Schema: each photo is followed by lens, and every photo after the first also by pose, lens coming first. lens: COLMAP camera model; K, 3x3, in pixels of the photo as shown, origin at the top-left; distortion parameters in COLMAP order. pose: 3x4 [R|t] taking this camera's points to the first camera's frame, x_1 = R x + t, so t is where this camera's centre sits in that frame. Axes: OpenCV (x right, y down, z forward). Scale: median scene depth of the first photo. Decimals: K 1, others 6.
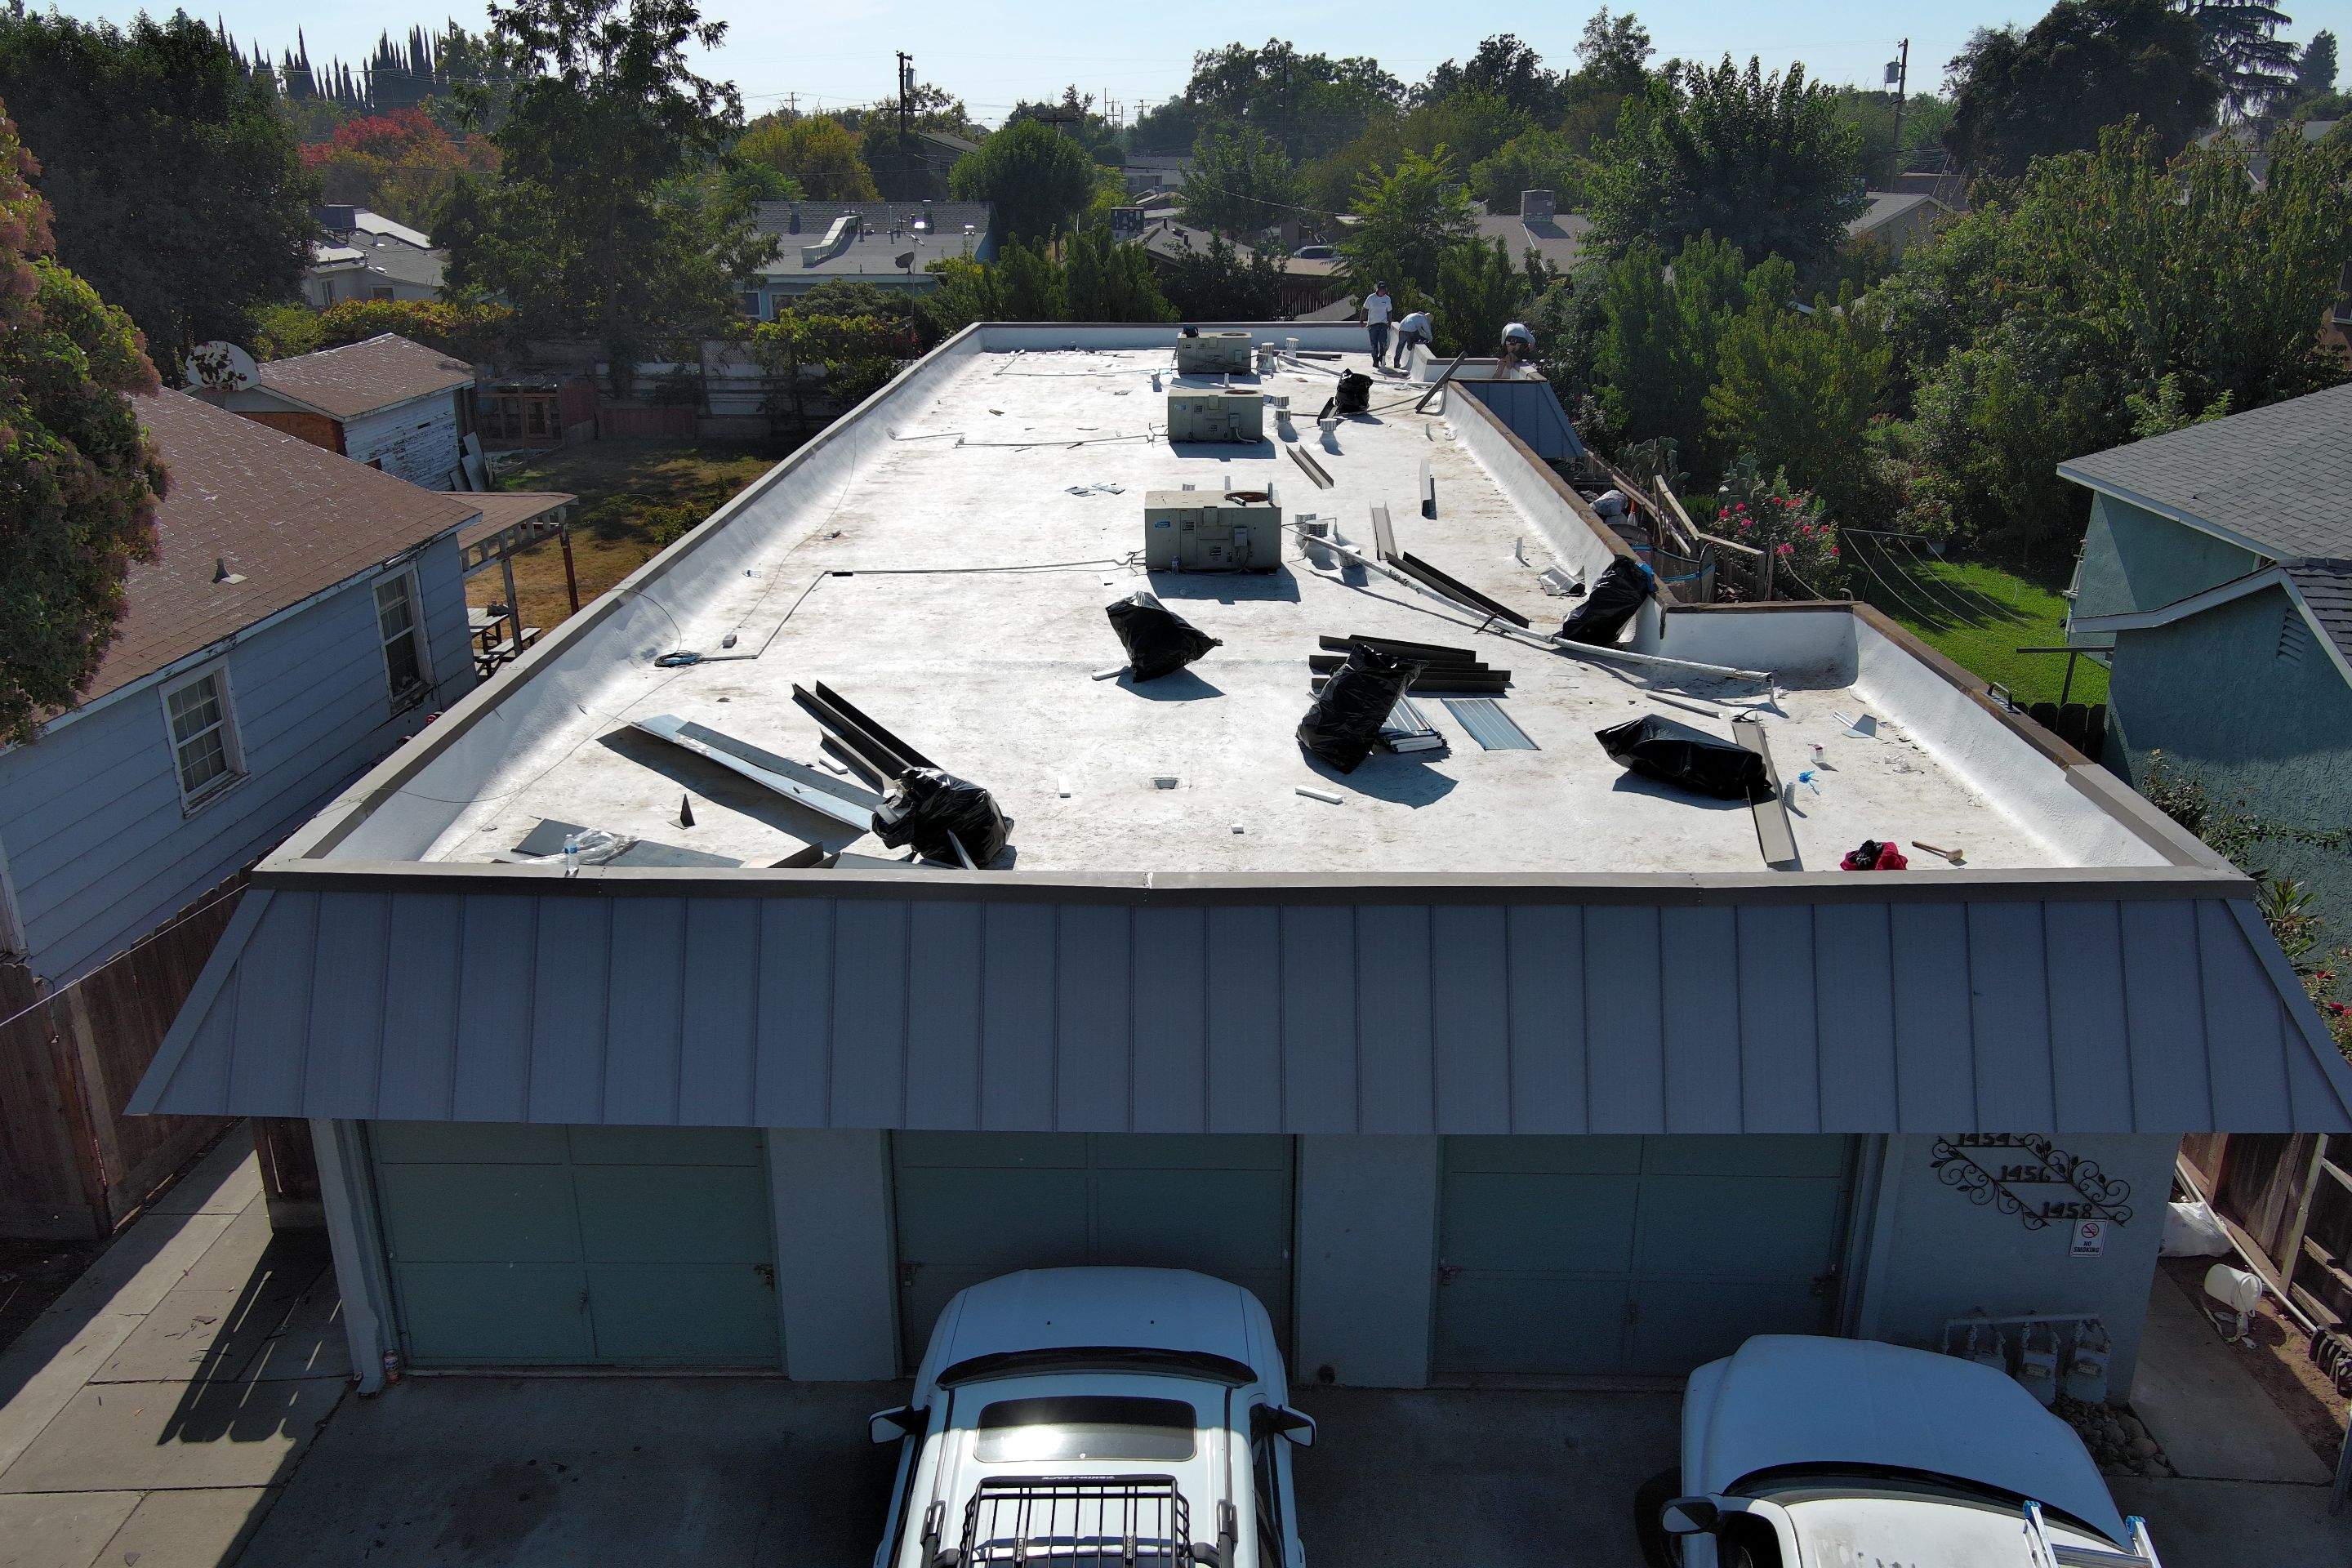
lens RADIAL K [[1792.9, 0, 1171.2], [0, 1792.9, 773.7], [0, 0, 1]] dist [0.019144, -0.026503]
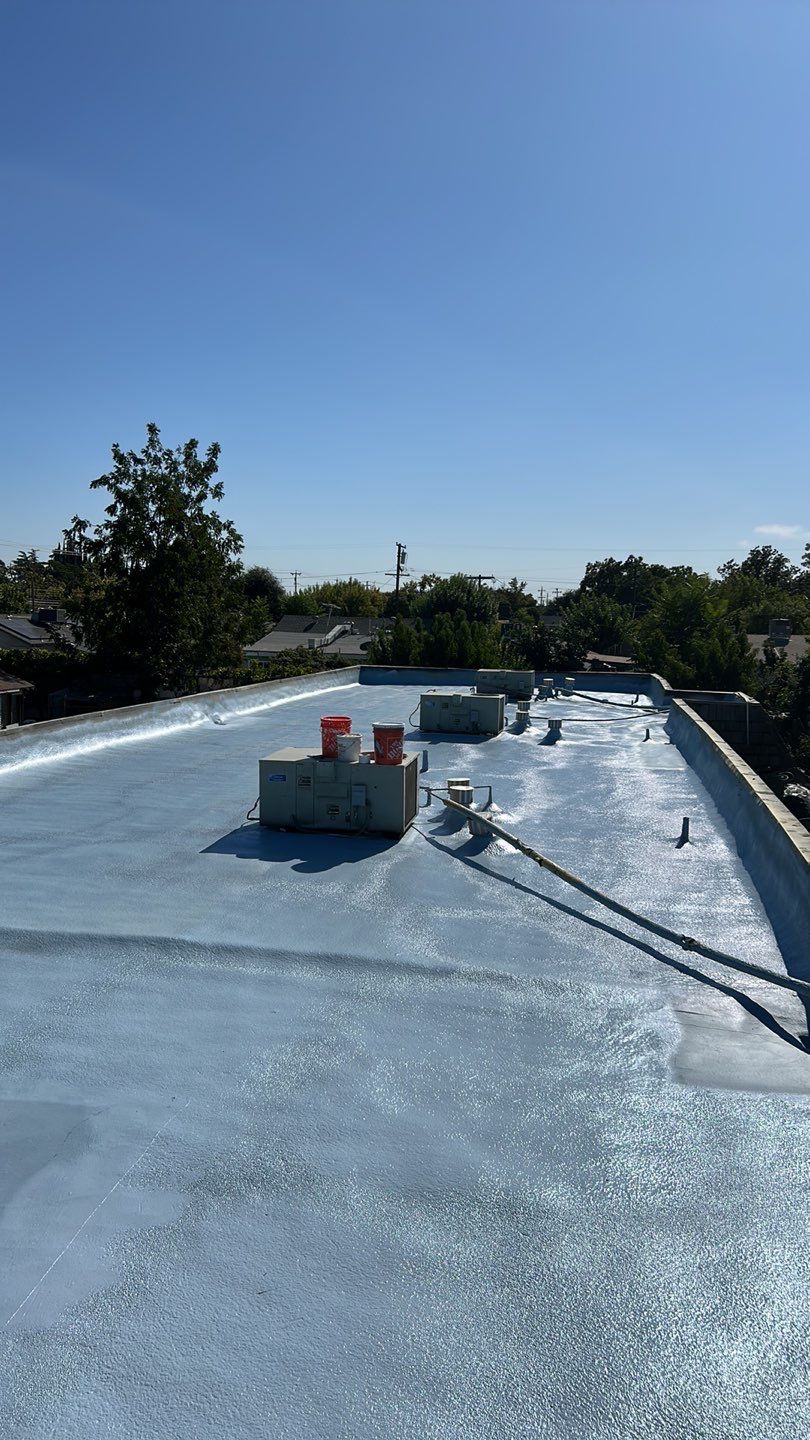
lens RADIAL K [[1020.8, 0, 408.4], [0, 1020.8, 722.1], [0, 0, 1]] dist [0.099455, -0.217808]
pose [[0.986091, 0.040831, -0.161115, 0.080759], [-0.077159, 0.971030, -0.226159, -0.029547], [0.147213, 0.235445, 0.960674, 0.277460]]
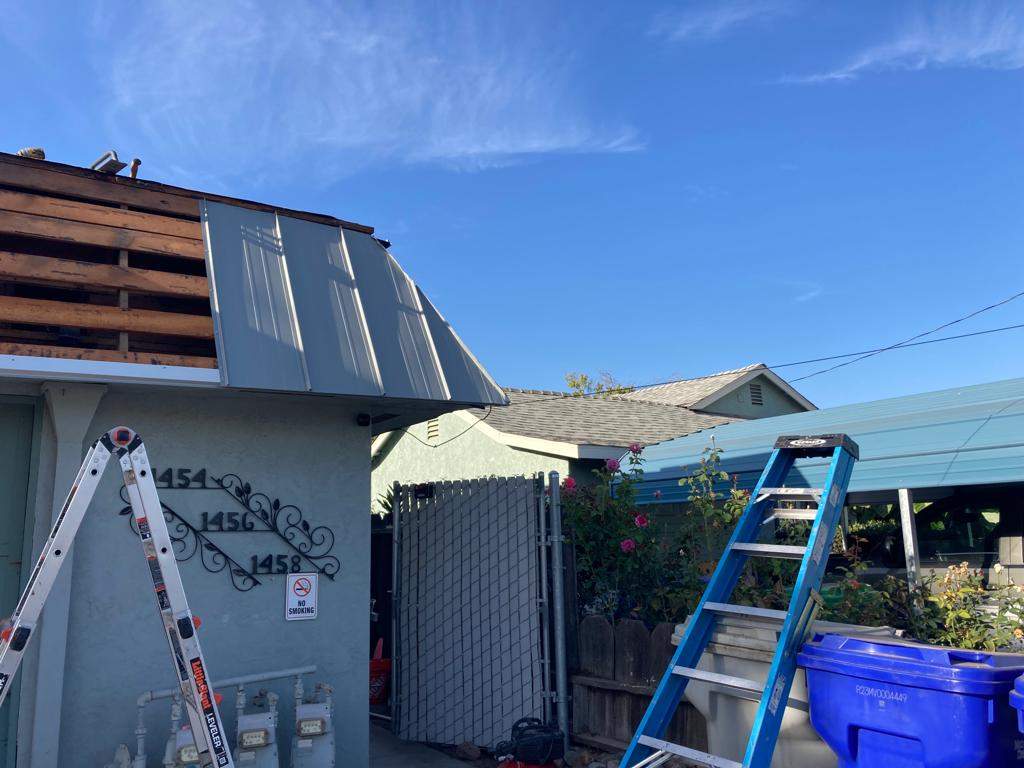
lens RADIAL K [[814.7, 0, 508.7], [0, 814.7, 381.8], [0, 0, 1]] dist [-0.011037, -0.004852]
pose [[0.817357, 0.091366, 0.568841, 0.106390], [0.213186, 0.869300, -0.445948, 0.117334], [-0.535238, 0.485768, 0.691050, 0.181466]]
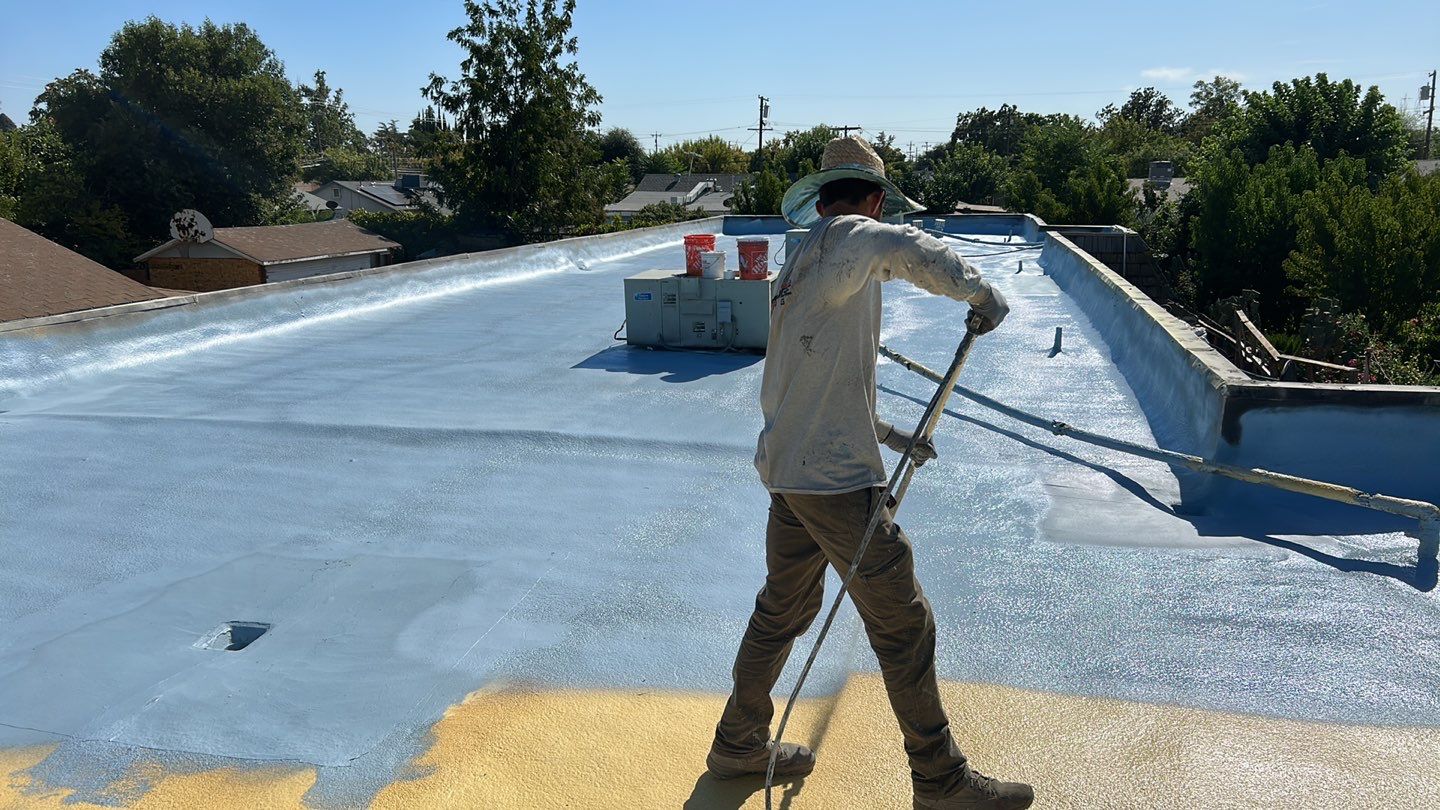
lens RADIAL K [[1020.8, 0, 719.2], [0, 1020.8, 410.0], [0, 0, 1]] dist [0.099455, -0.217808]
pose [[0.976807, 0.043729, -0.209610, 0.081274], [-0.067115, 0.992121, -0.105786, -0.015751], [0.203332, 0.117401, 0.972046, 0.280927]]
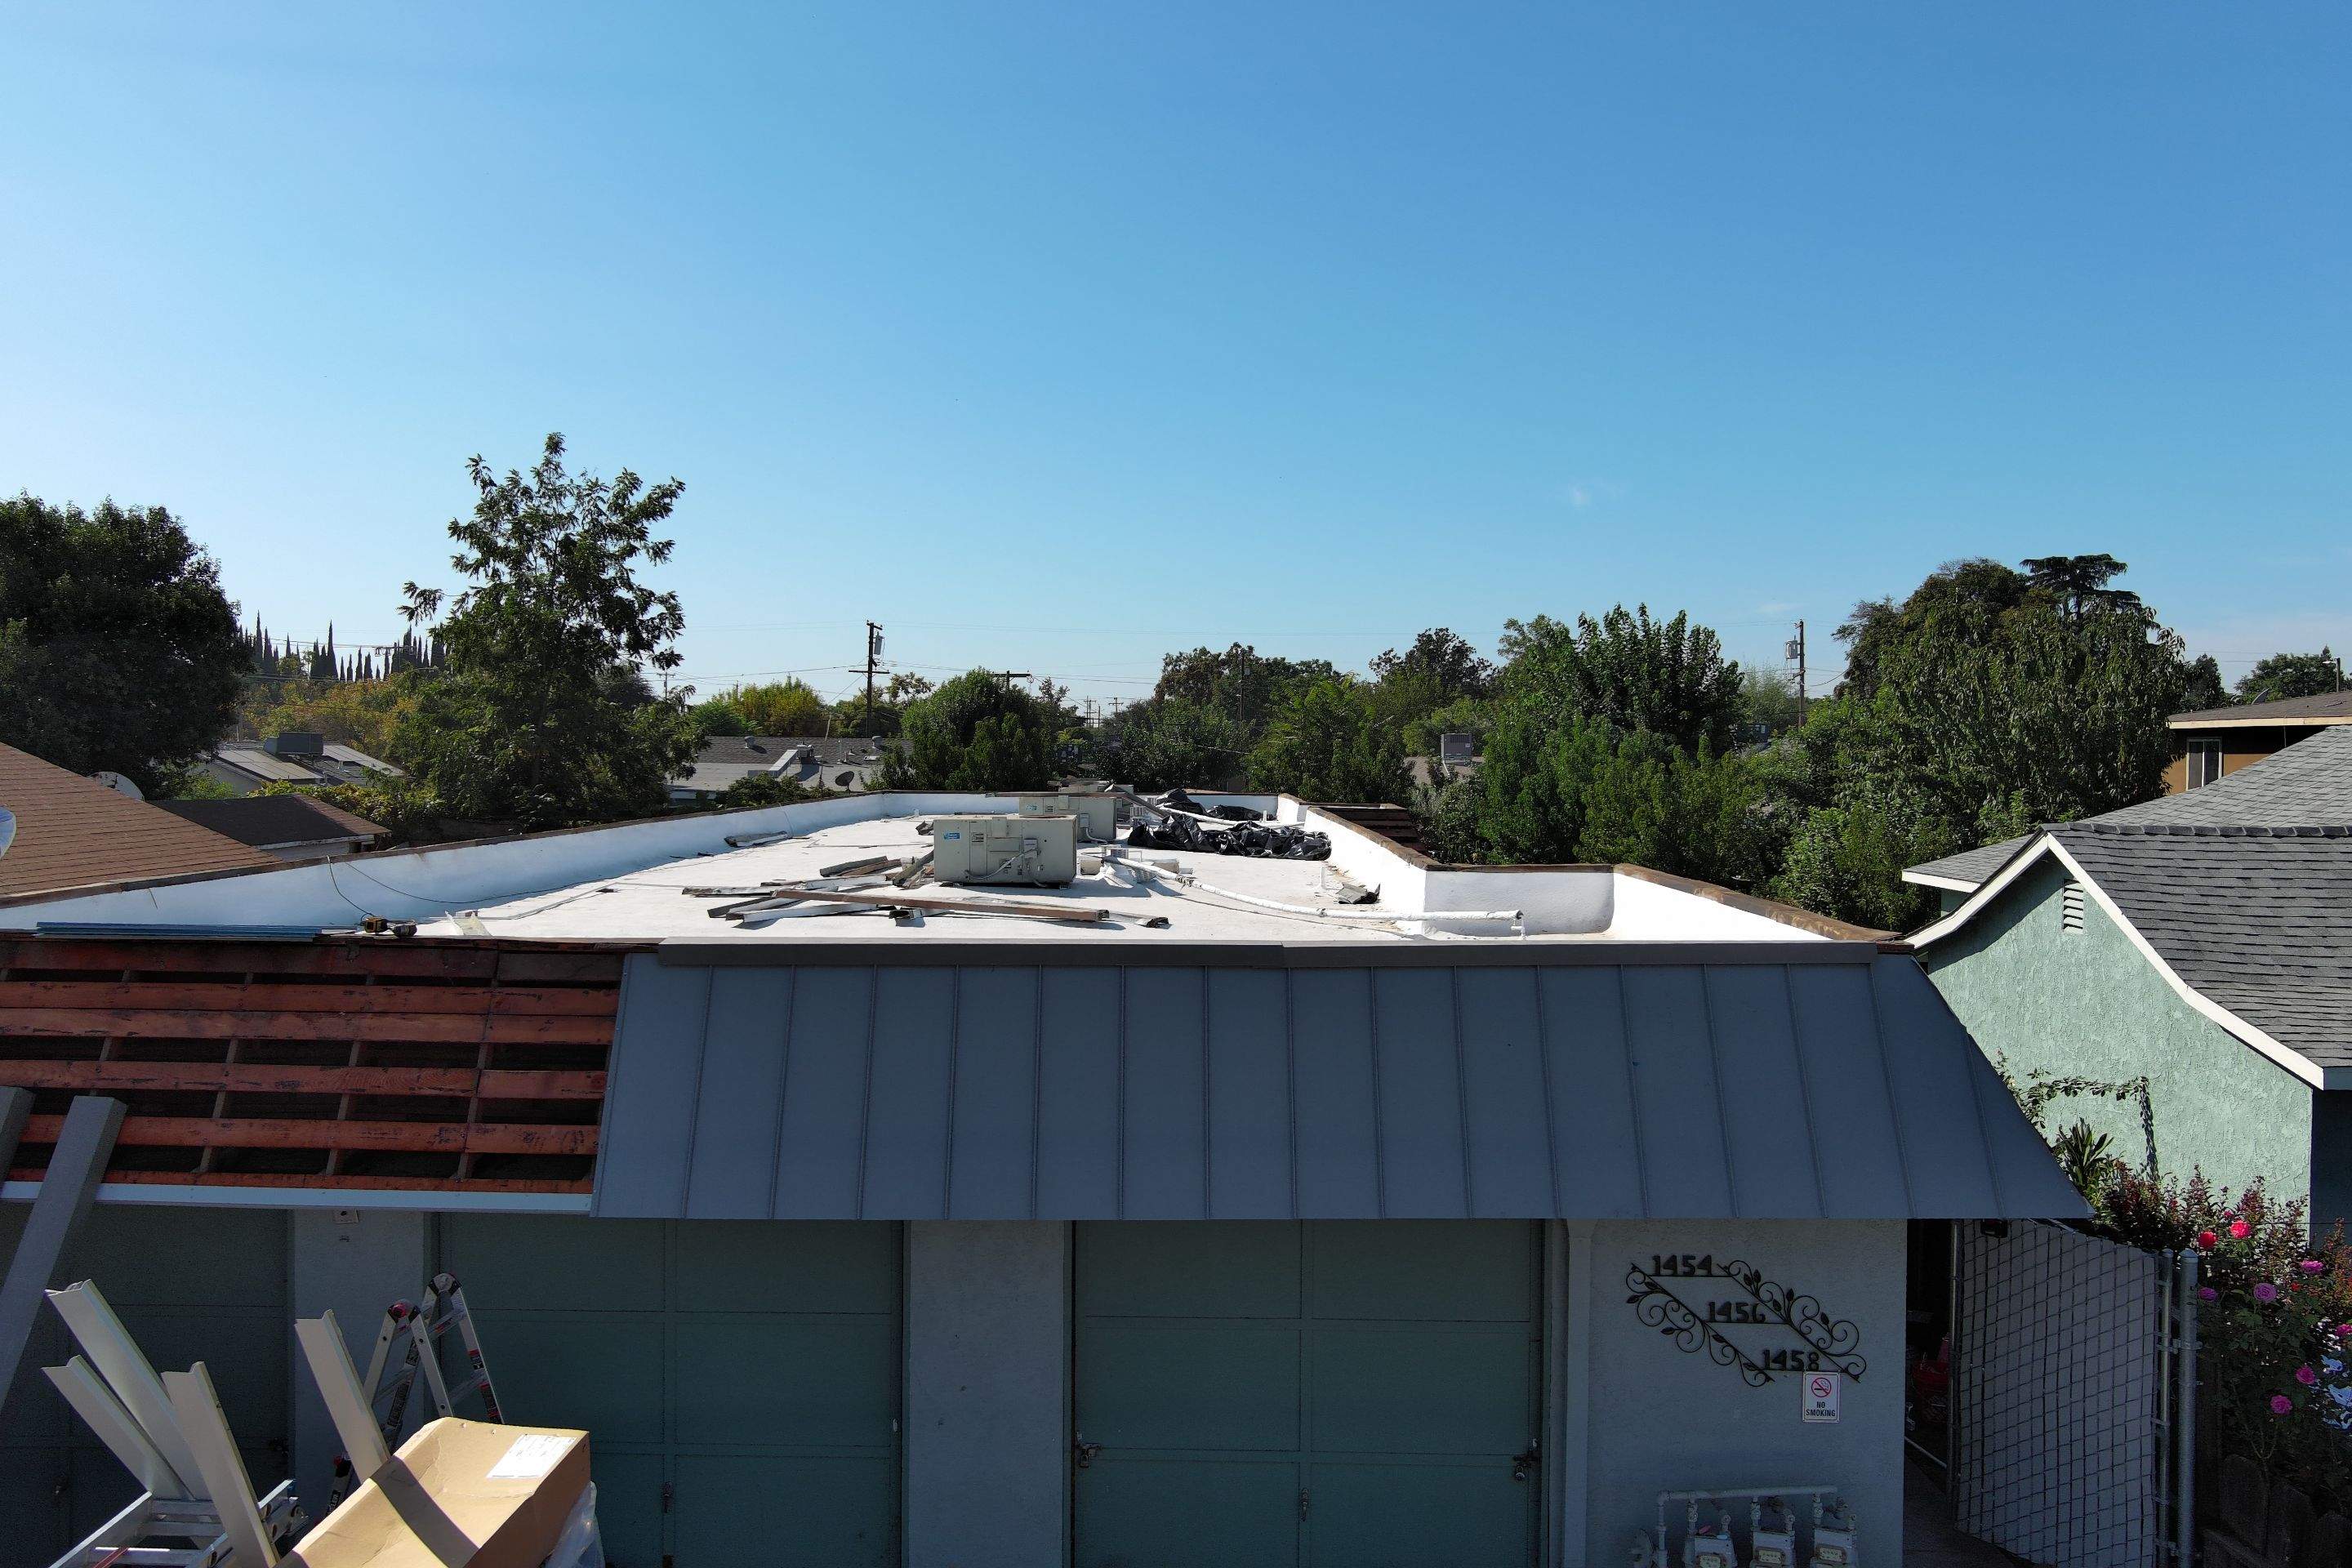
lens RADIAL K [[1792.9, 0, 1171.2], [0, 1792.9, 773.7], [0, 0, 1]] dist [0.019144, -0.026503]
pose [[0.999868, 0.012098, 0.010882, 0.058246], [-0.007999, 0.947805, -0.318749, 0.078530], [-0.014170, 0.318620, 0.947777, 0.029967]]
